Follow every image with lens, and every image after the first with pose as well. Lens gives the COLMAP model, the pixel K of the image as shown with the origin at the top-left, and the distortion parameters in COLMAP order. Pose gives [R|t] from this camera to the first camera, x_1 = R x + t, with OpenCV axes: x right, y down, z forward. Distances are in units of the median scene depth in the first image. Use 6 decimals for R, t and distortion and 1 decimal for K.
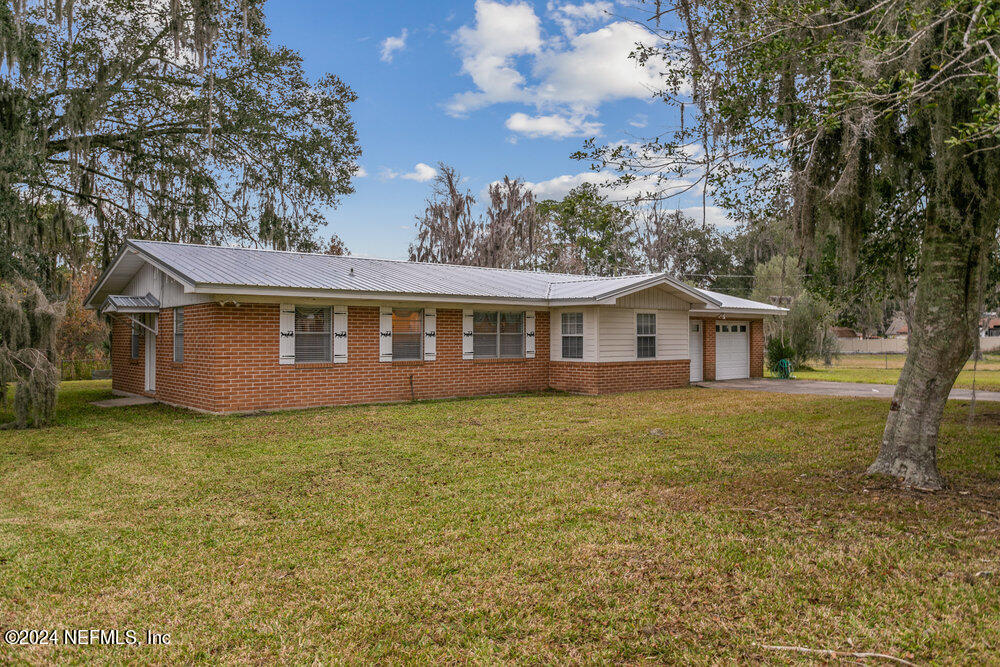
lens RADIAL K [[720.6, 0, 500.0], [0, 720.6, 333.5], [0, 0, 1]] dist [0.000919, 0.000622]
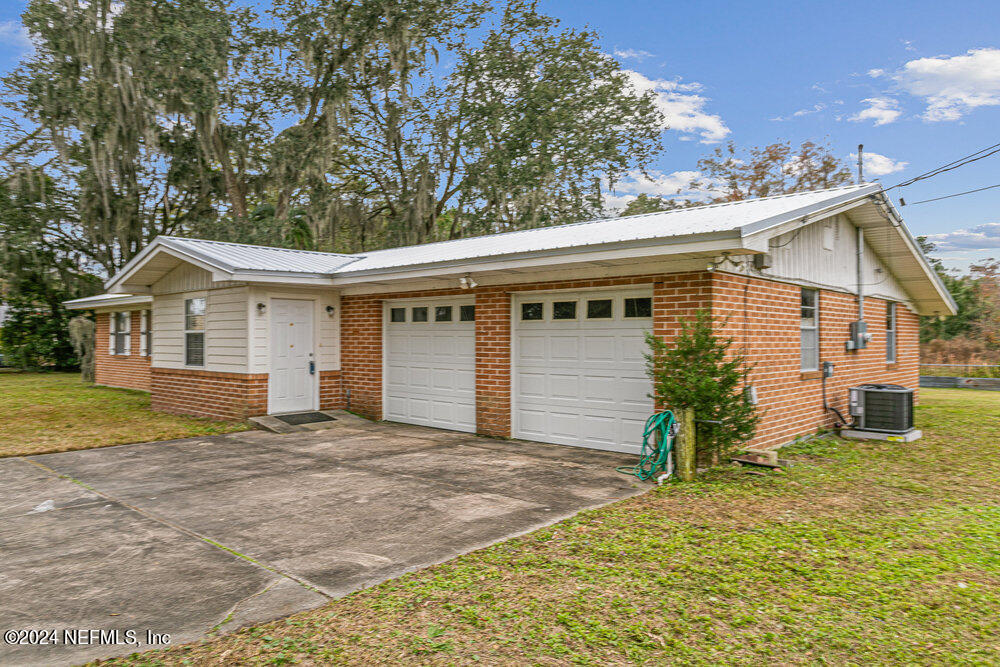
lens RADIAL K [[692.2, 0, 500.0], [0, 692.2, 333.5], [0, 0, 1]] dist [0.000048, -0.000019]
pose [[0.125776, -0.001415, -0.992058, 0.654709], [0.005486, 0.999985, -0.000731, 0.004359], [0.992044, -0.005351, 0.125782, 0.902371]]
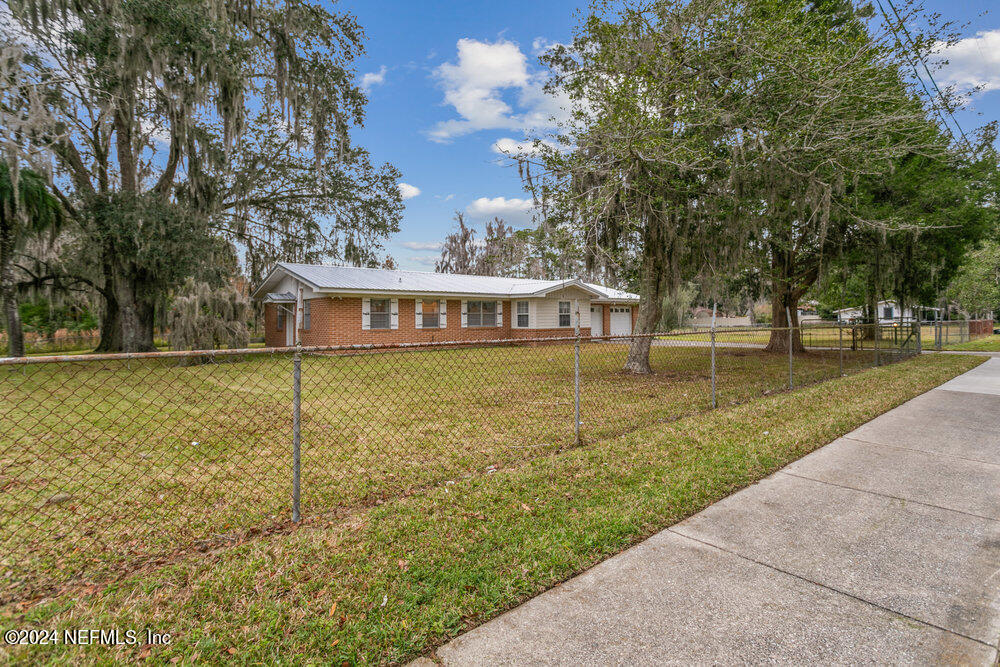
lens RADIAL K [[490.9, 0, 501.5], [0, 490.9, 315.2], [0, 0, 1]] dist [-0.000624, -0.000123]
pose [[0.999980, -0.005648, 0.003002, 0.030392], [0.005658, 0.999979, -0.003257, 0.006325], [-0.002984, 0.003274, 0.999990, -0.159121]]
